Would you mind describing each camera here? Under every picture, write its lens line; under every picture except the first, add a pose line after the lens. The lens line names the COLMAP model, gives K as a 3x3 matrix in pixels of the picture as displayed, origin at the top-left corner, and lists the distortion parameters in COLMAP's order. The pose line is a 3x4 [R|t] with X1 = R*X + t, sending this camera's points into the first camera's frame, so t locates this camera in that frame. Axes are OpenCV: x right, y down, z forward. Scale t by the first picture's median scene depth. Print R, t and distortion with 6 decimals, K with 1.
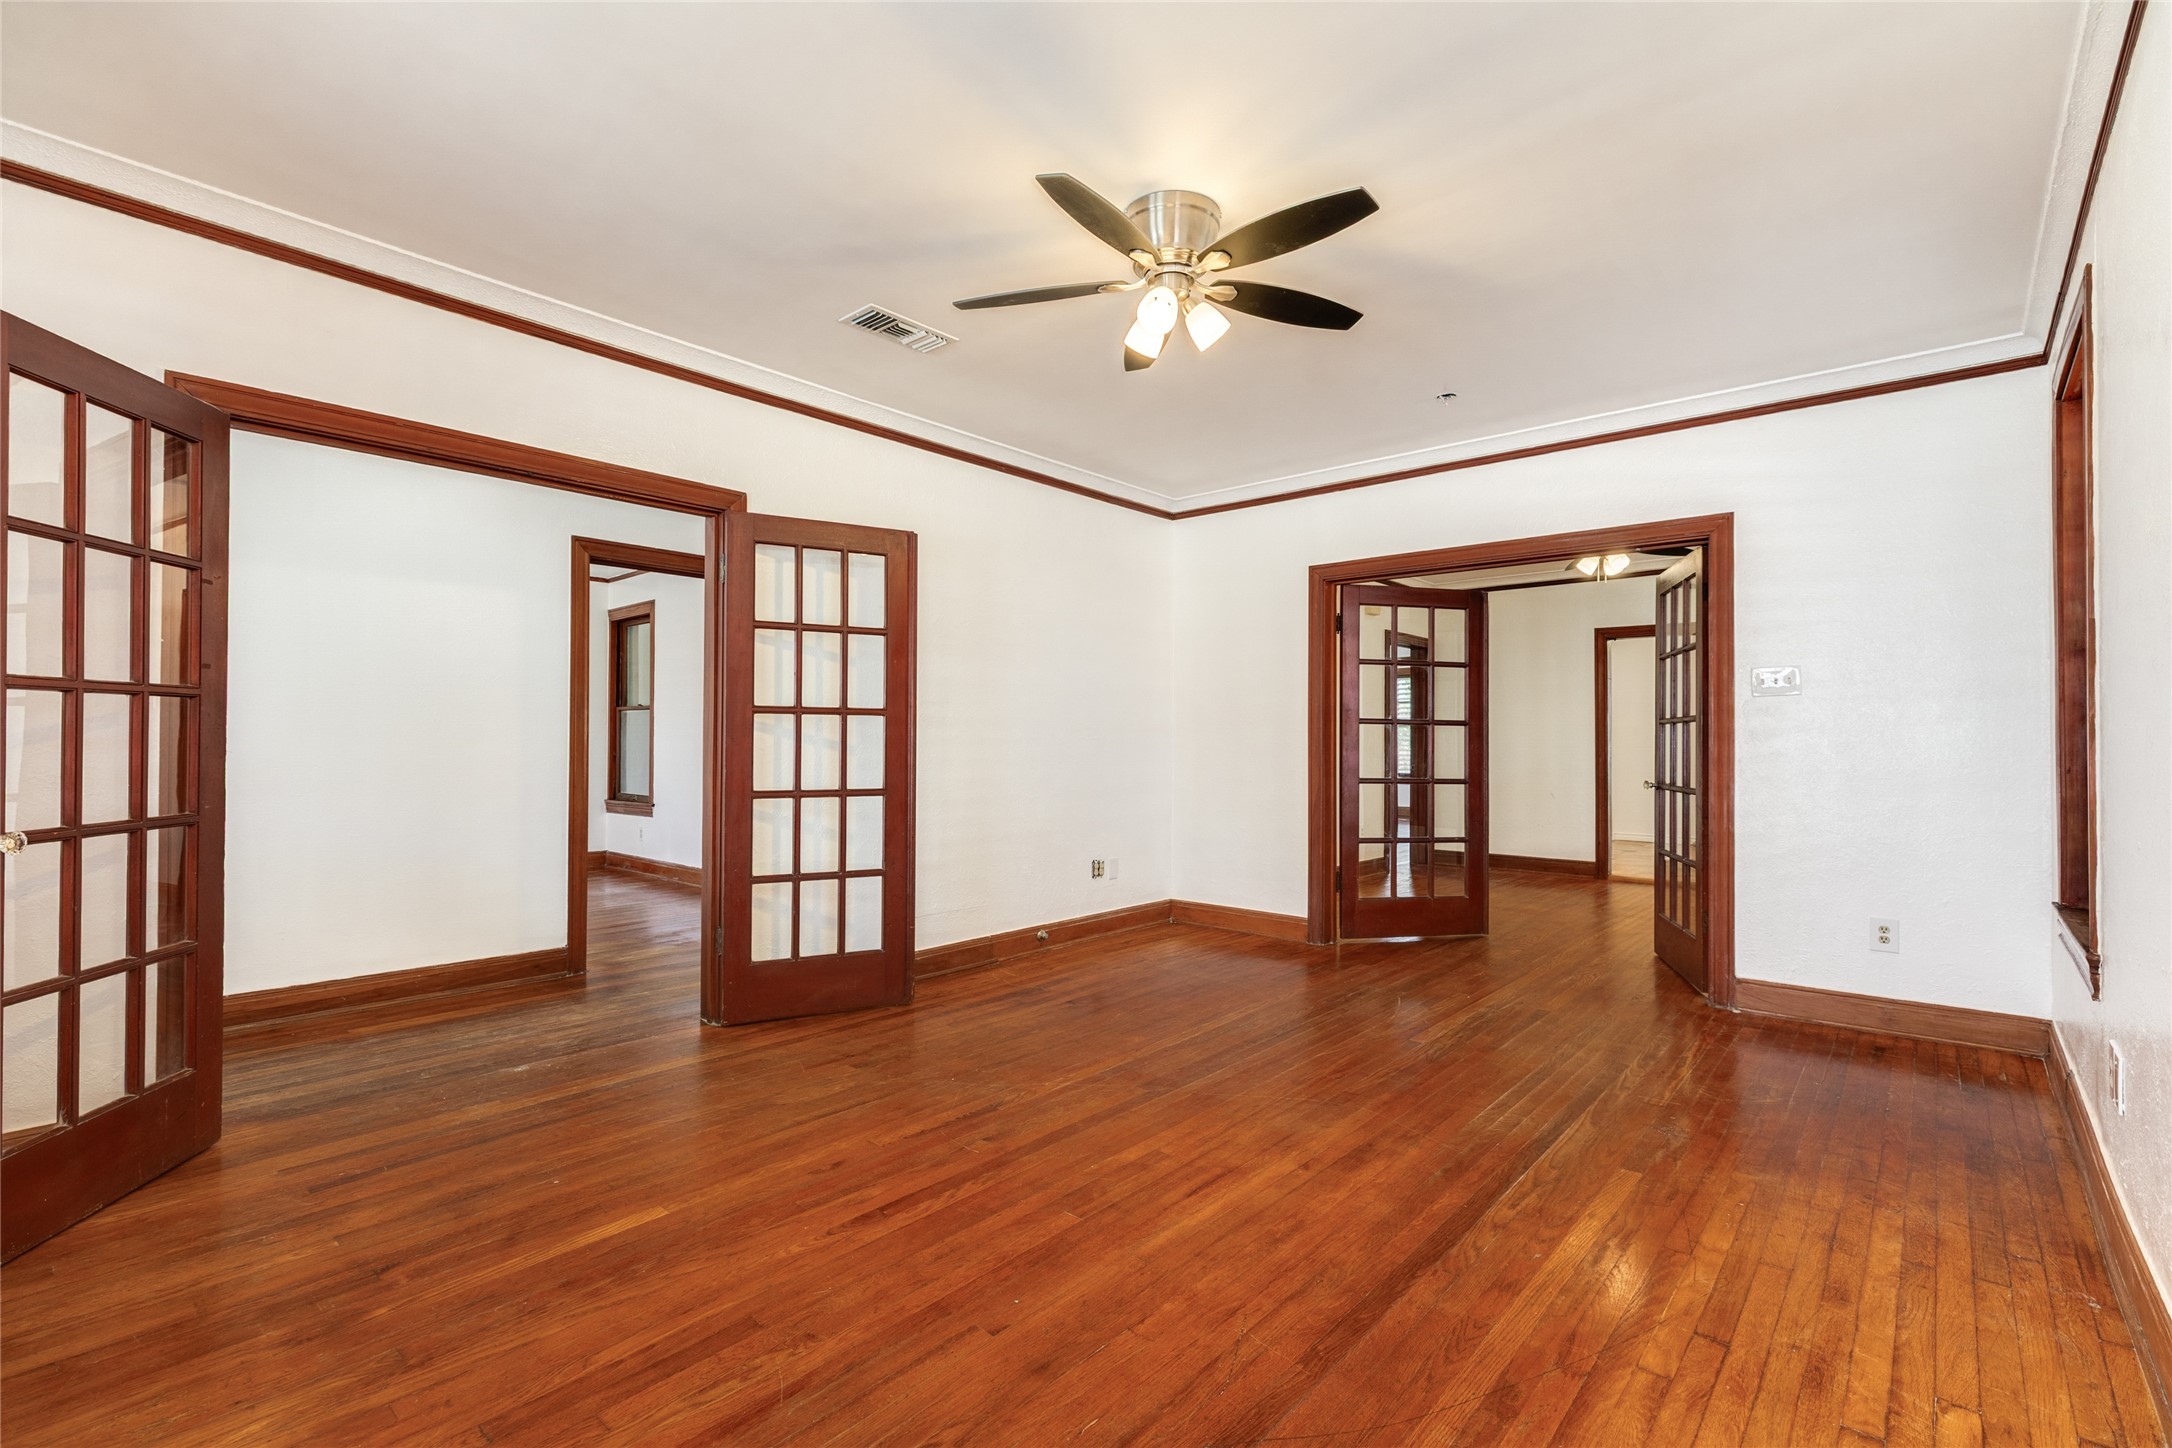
lens RADIAL K [[971.6, 0, 1066.3], [0, 971.6, 725.6], [0, 0, 1]] dist [0.013952, -0.002325]
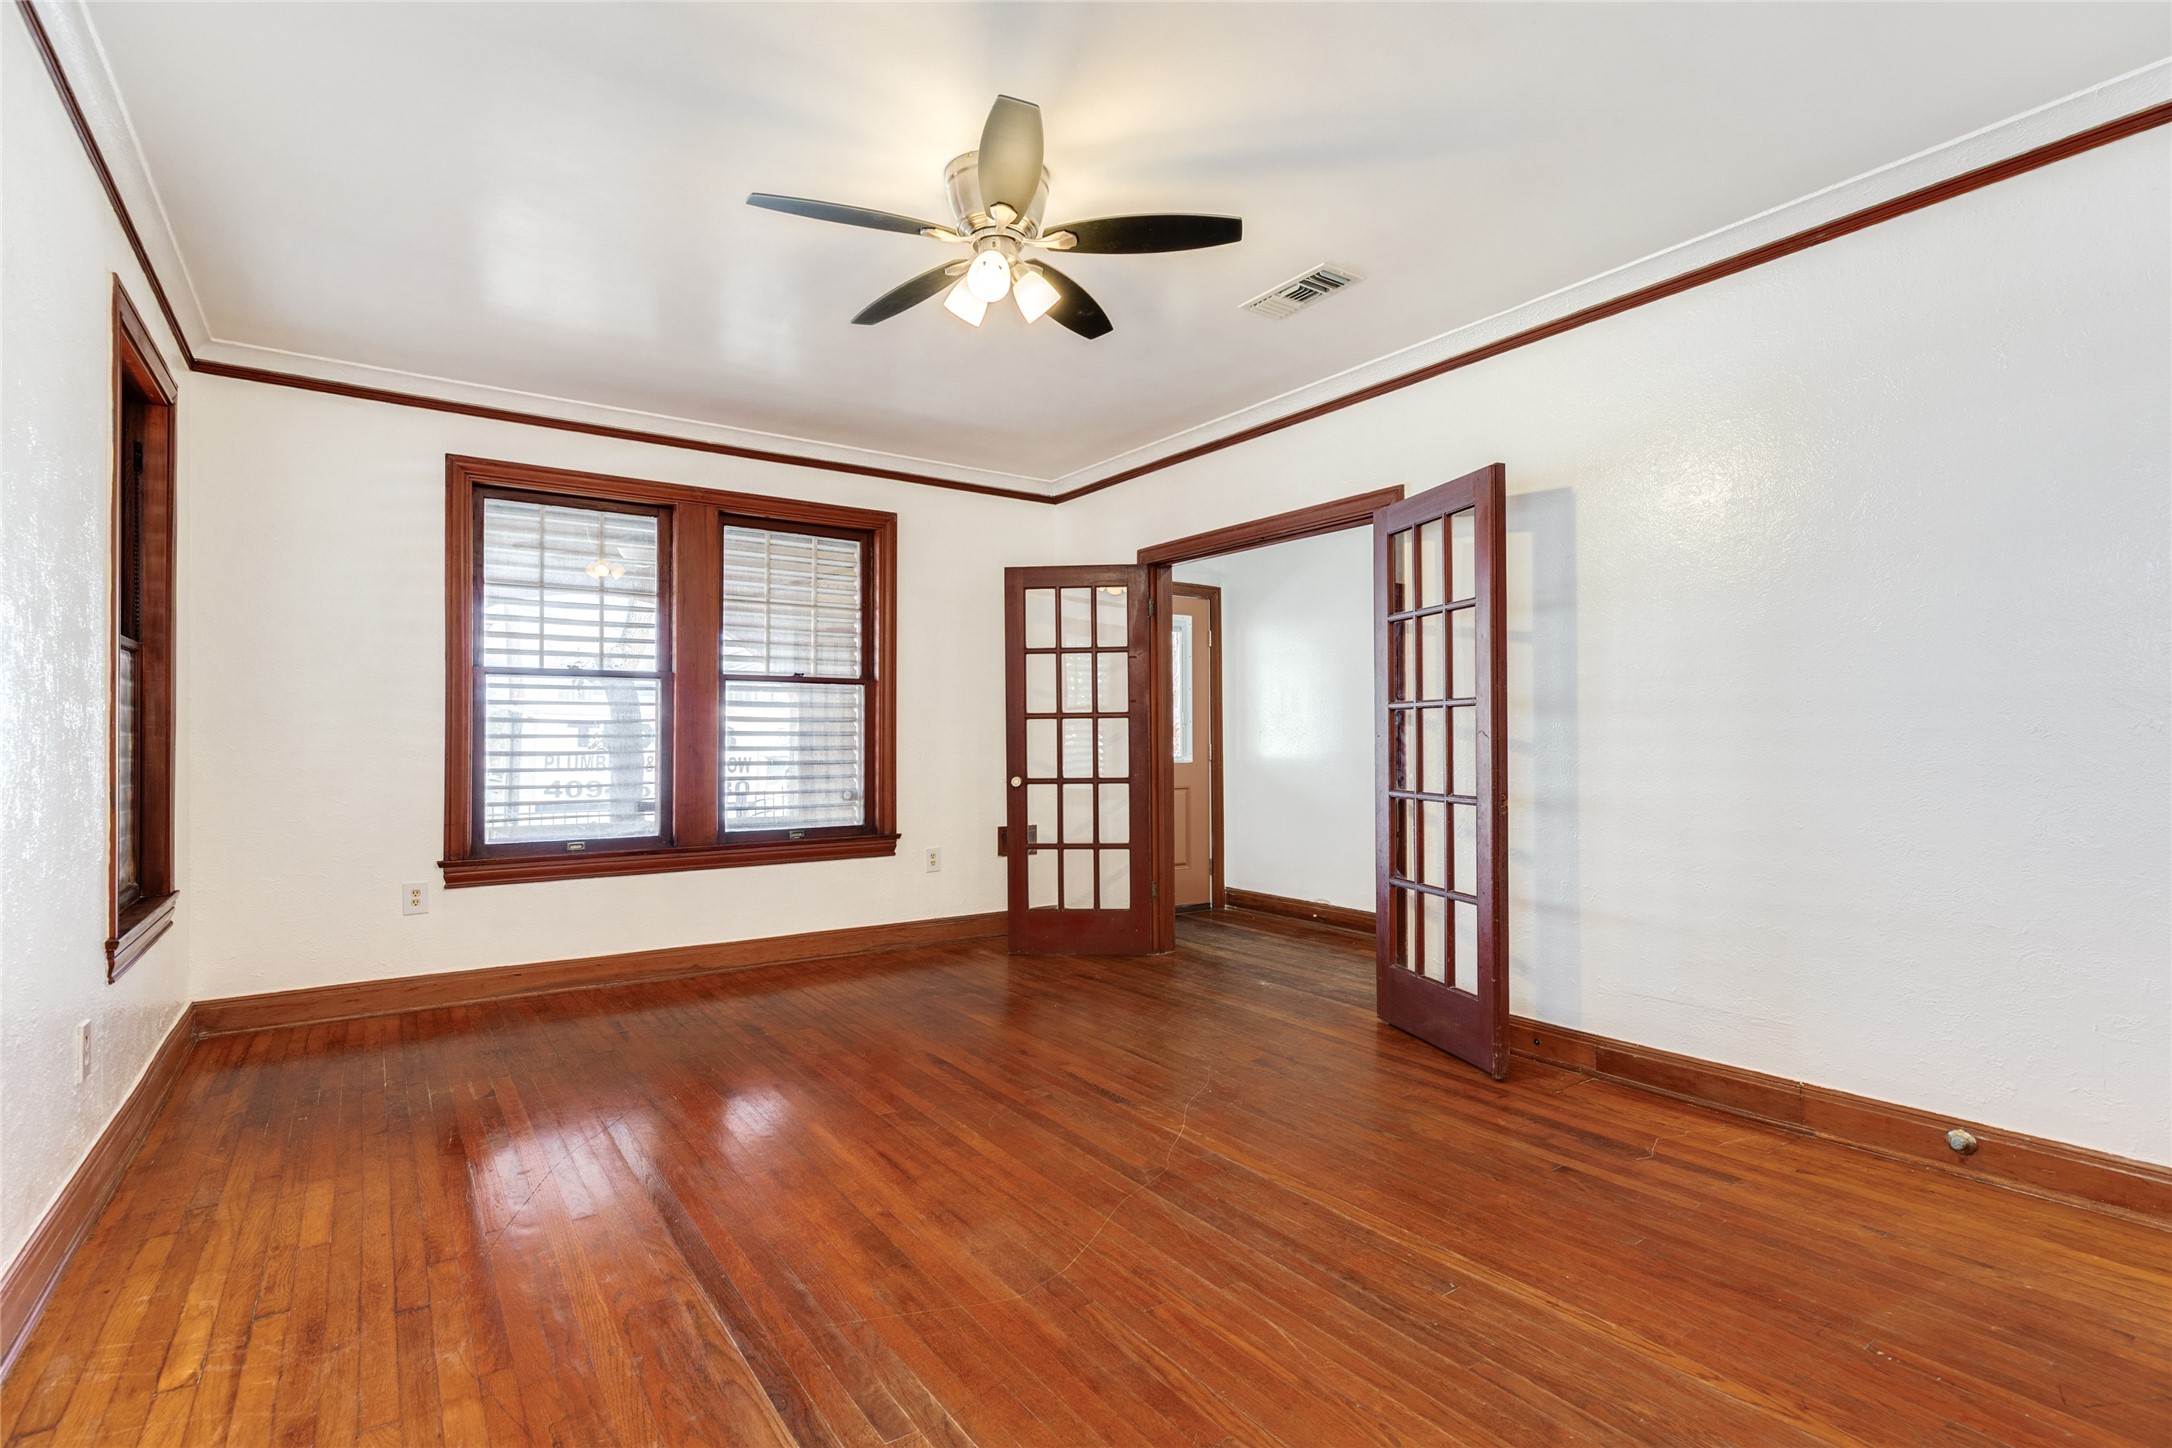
lens RADIAL K [[978.6, 0, 1051.7], [0, 978.6, 723.0], [0, 0, 1]] dist [-0.001647, 0.001094]
pose [[-0.226291, -0.024023, -0.973763, 1.021954], [0.018439, 0.999411, -0.028941, 0.032795], [0.973885, -0.024504, -0.225715, 1.276412]]
